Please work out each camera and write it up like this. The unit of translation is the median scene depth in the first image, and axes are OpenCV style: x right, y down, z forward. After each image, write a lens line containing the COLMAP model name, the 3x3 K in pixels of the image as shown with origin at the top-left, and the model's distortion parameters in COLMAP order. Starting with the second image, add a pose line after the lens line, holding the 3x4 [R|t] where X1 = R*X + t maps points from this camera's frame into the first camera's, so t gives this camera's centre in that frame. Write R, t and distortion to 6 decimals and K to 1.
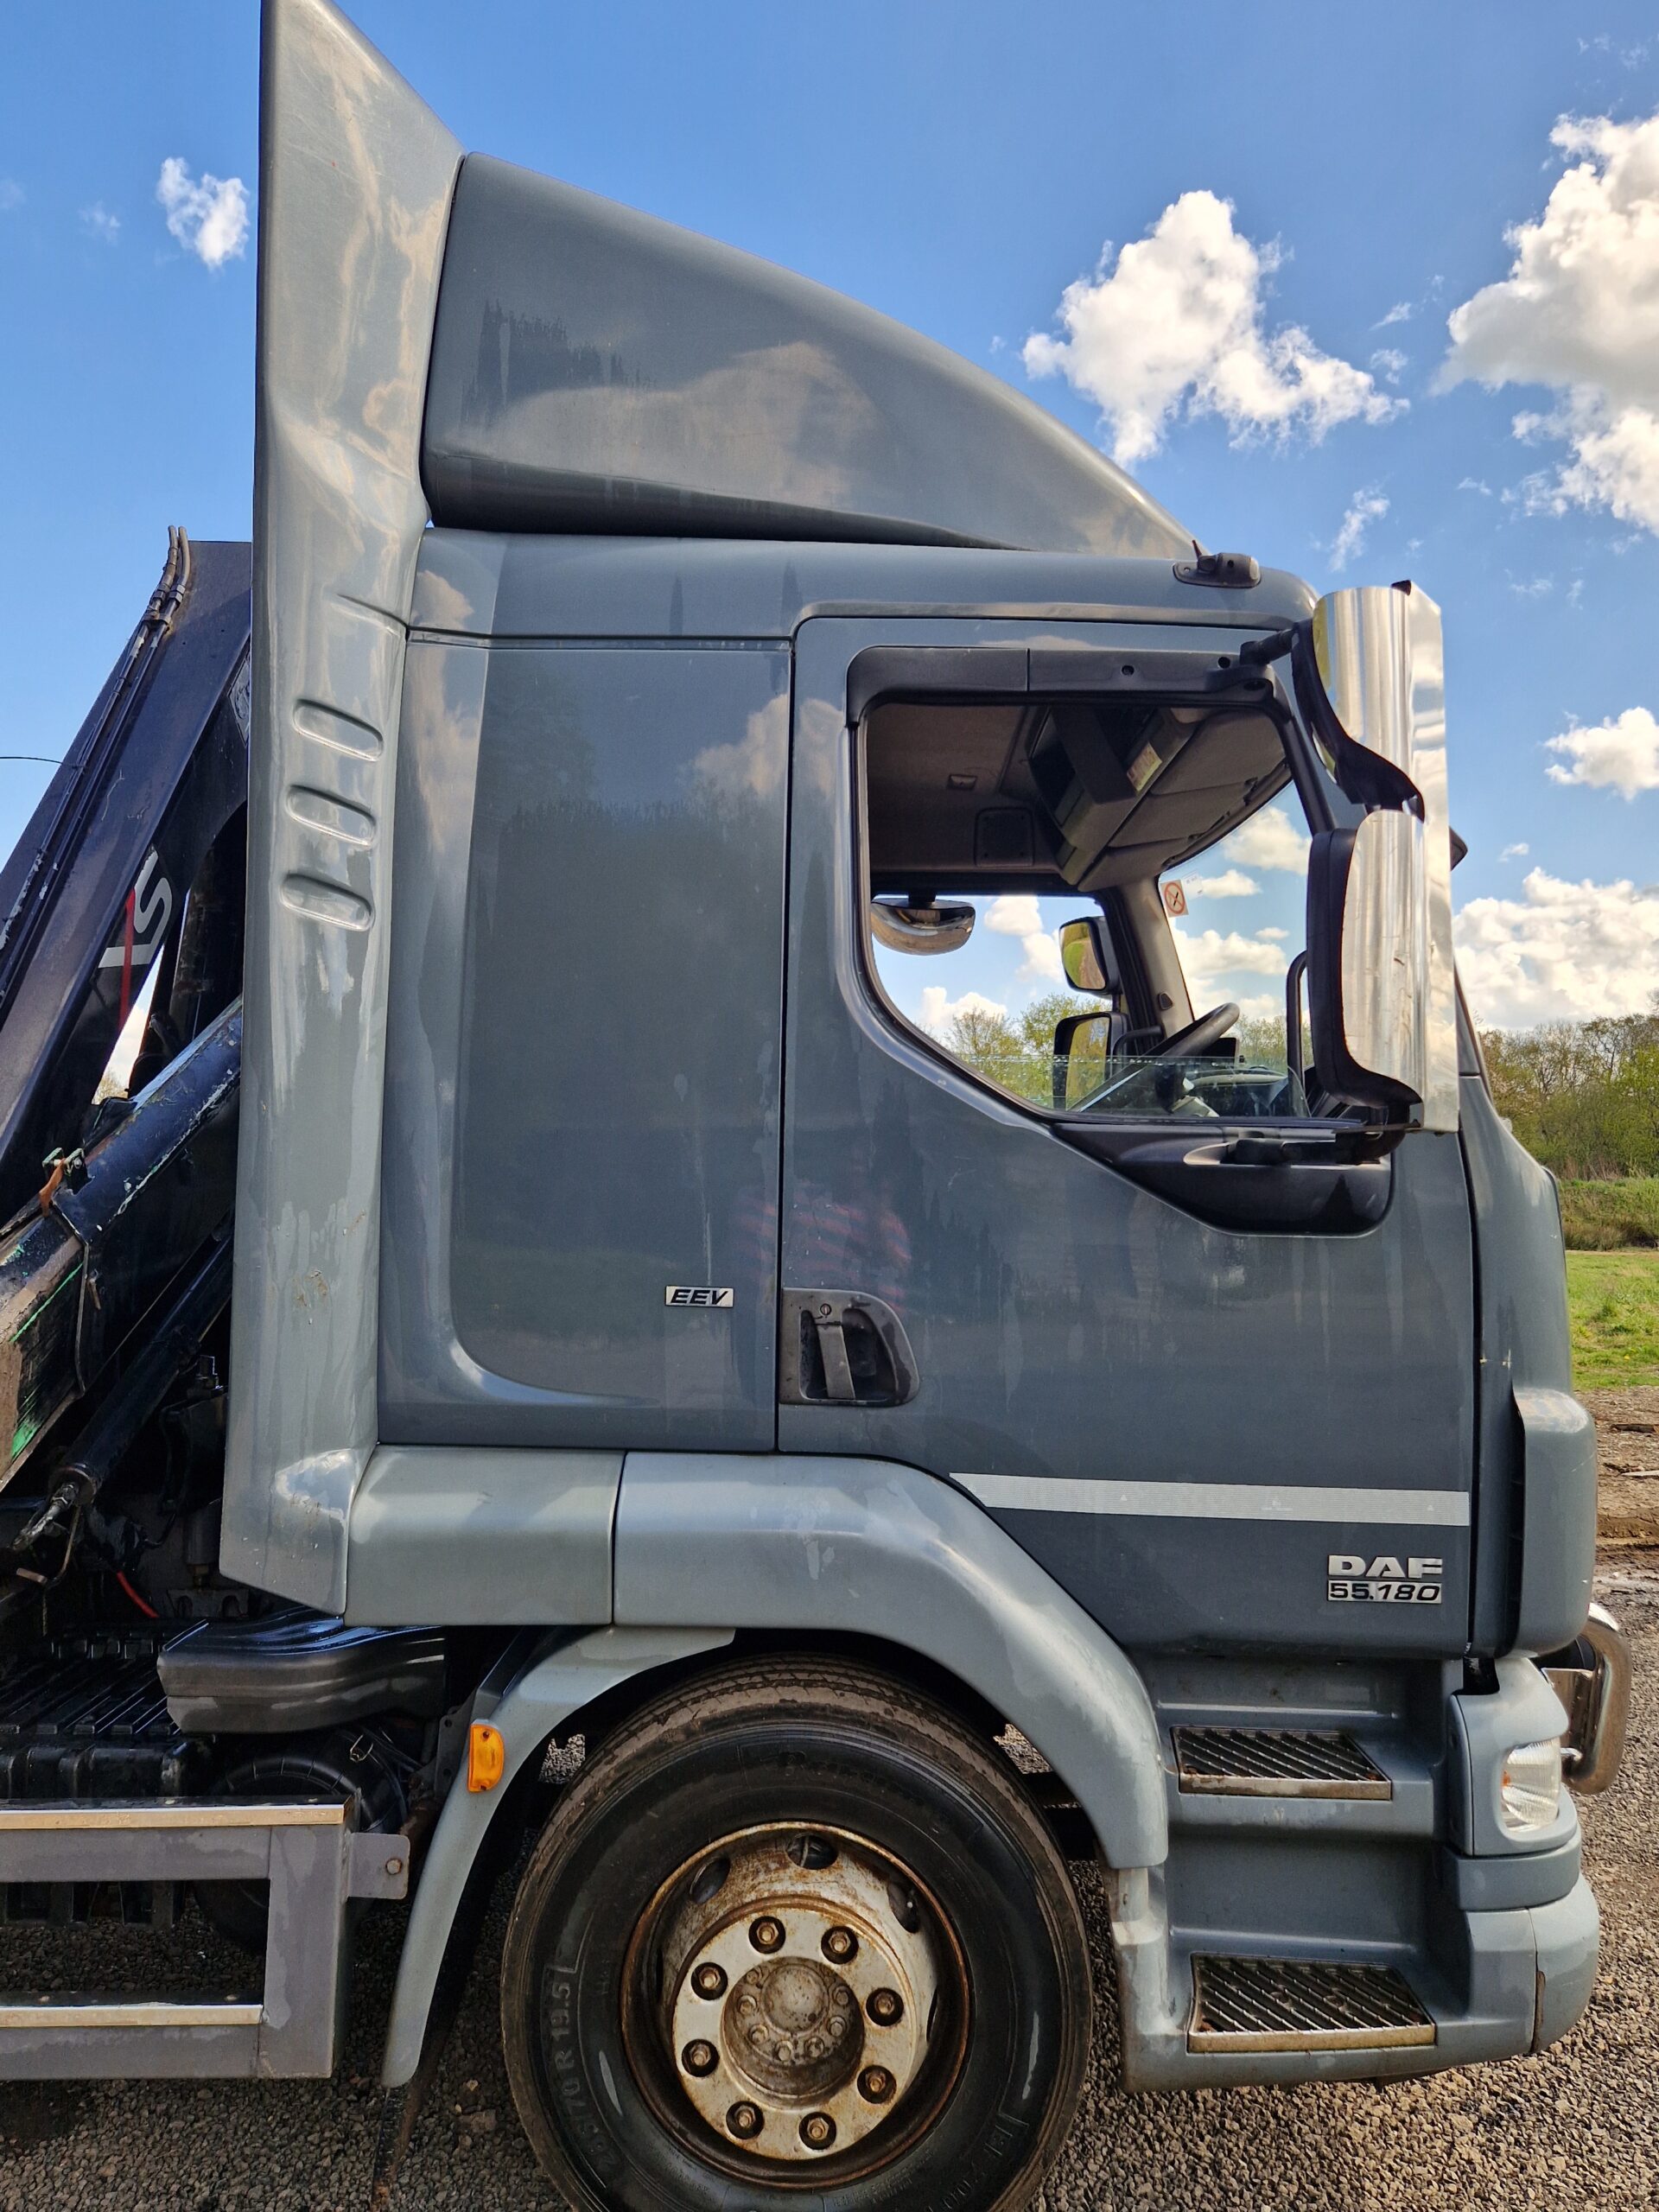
lens RADIAL K [[1474.2, 0, 829.5], [0, 1474.2, 1106.0], [0, 0, 1]] dist [0.066681, -0.043391]
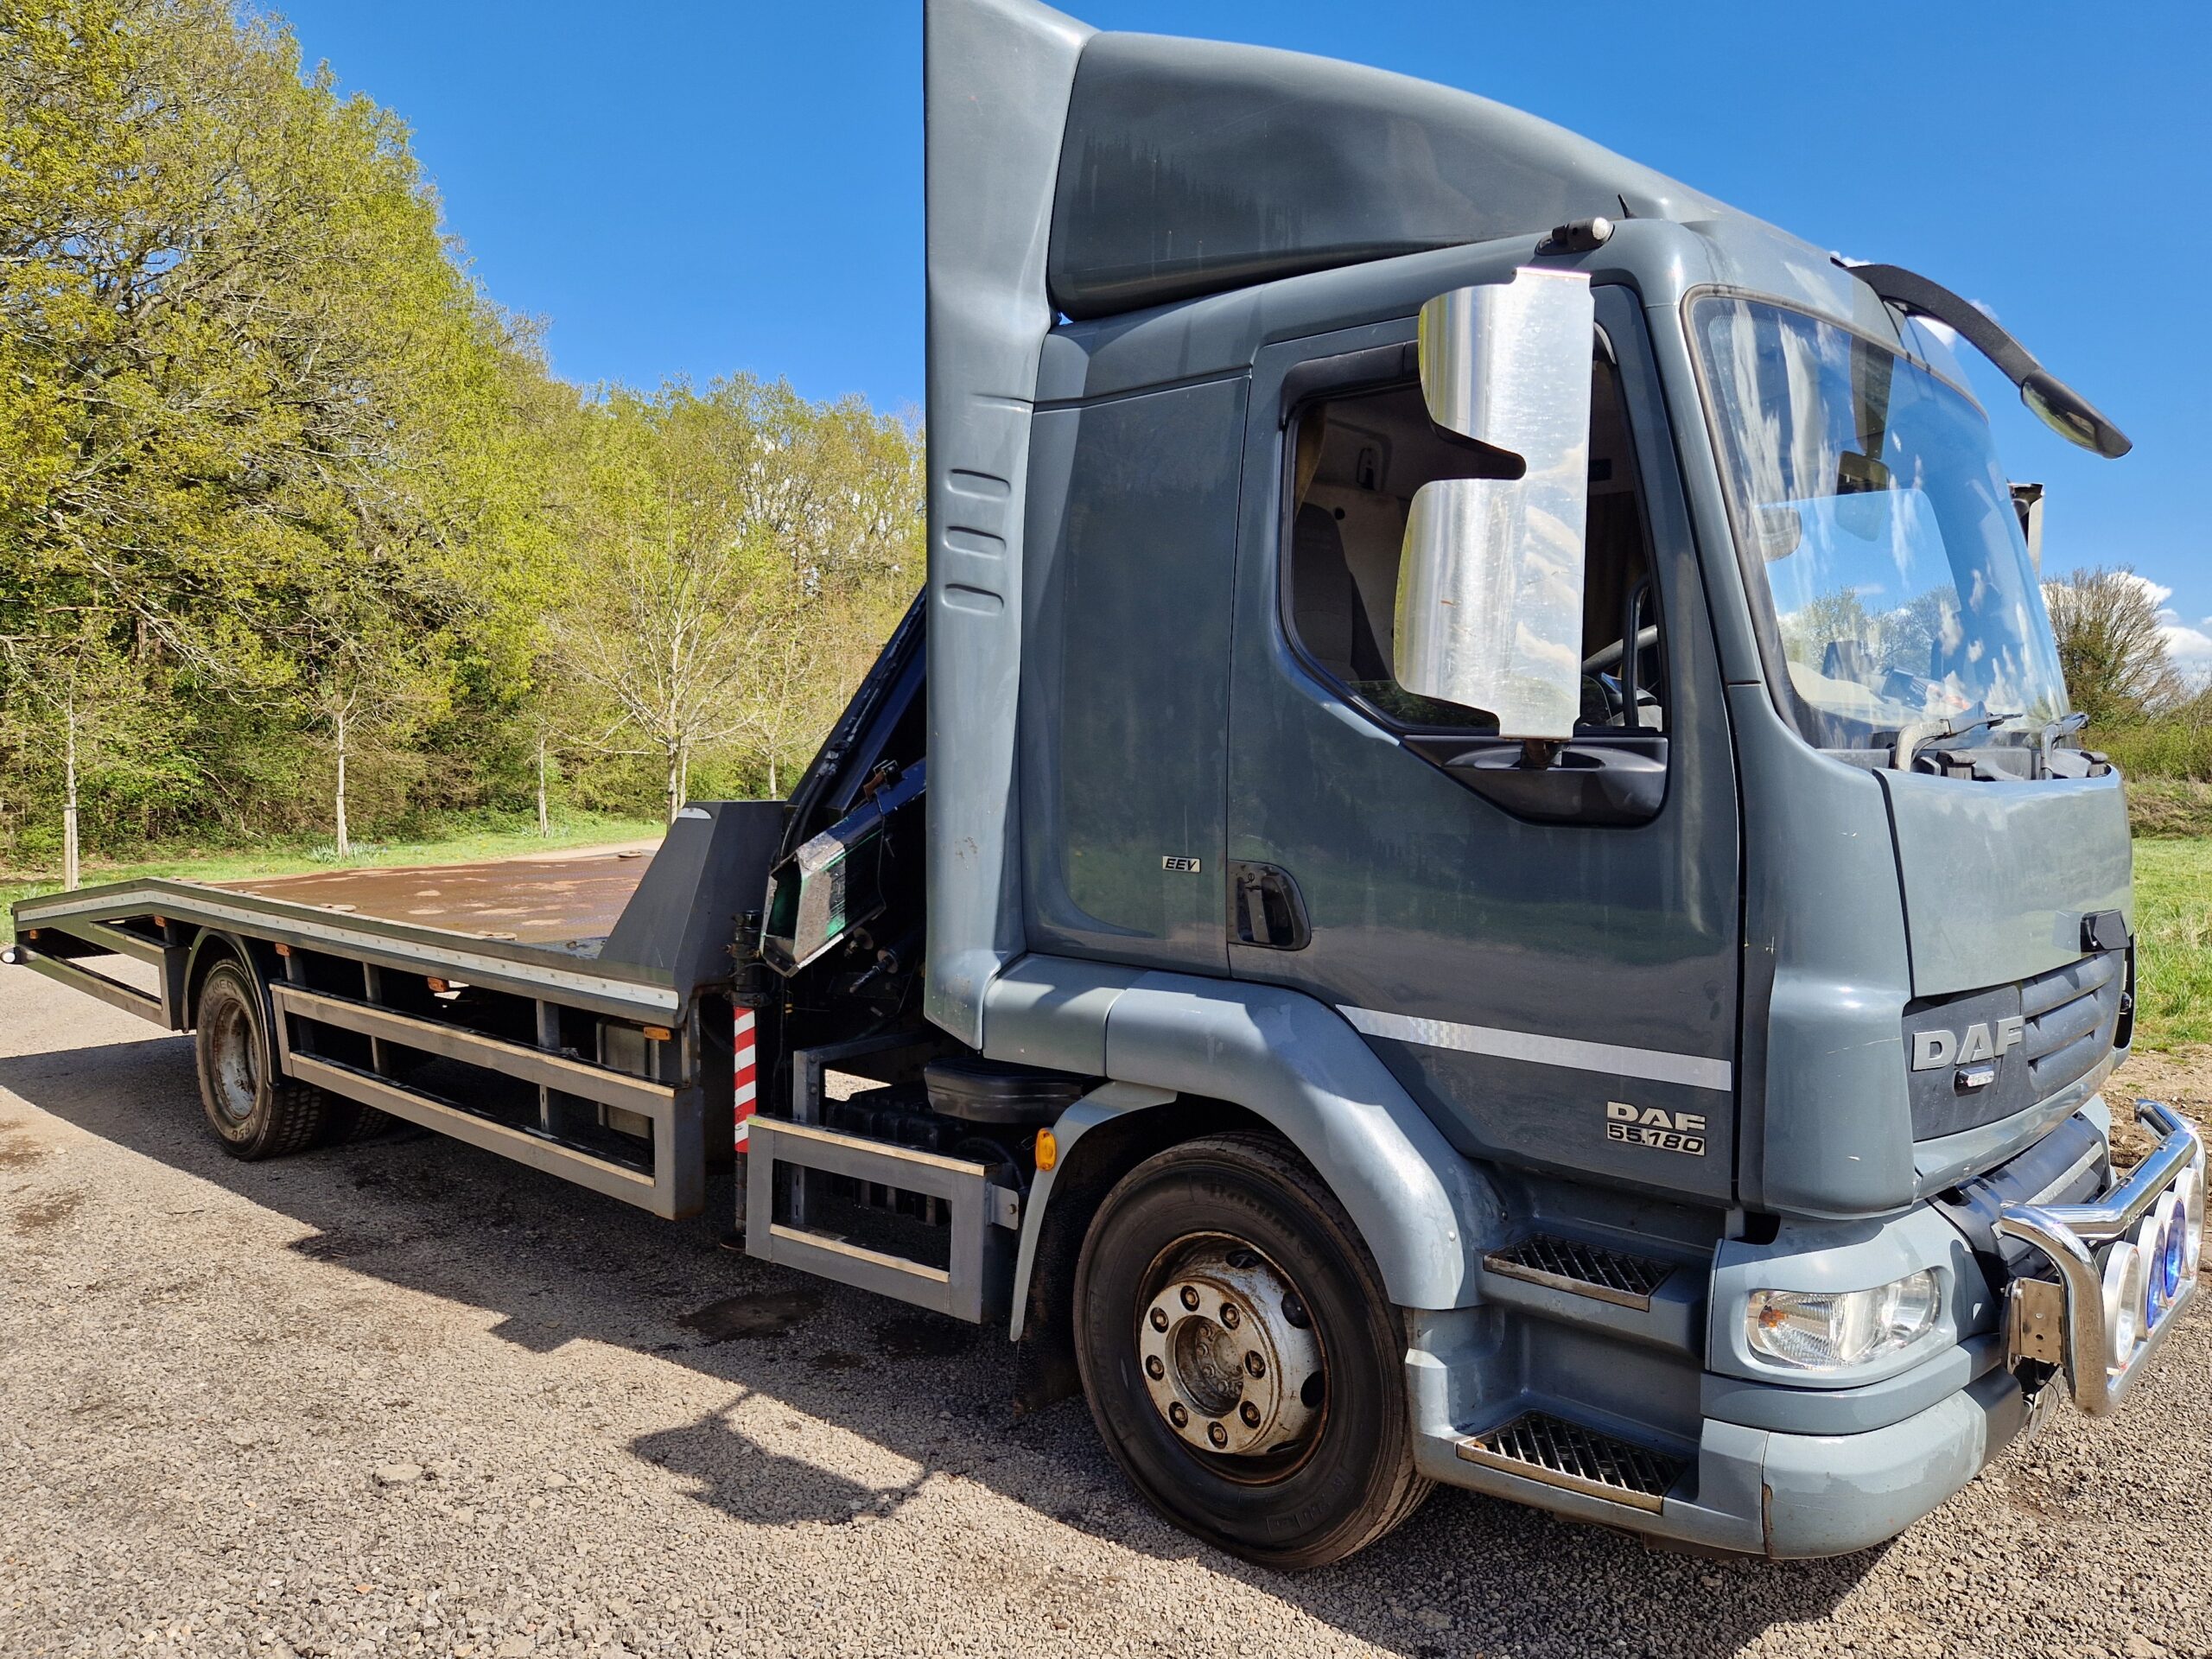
lens RADIAL K [[1474.2, 0, 1106.0], [0, 1474.2, 829.5], [0, 0, 1]] dist [0.066681, -0.043391]
pose [[0.783286, 0.020349, -0.621329, 0.779594], [0.030153, 0.997044, 0.070666, -0.004788], [0.620930, -0.074086, 0.780357, -0.140671]]
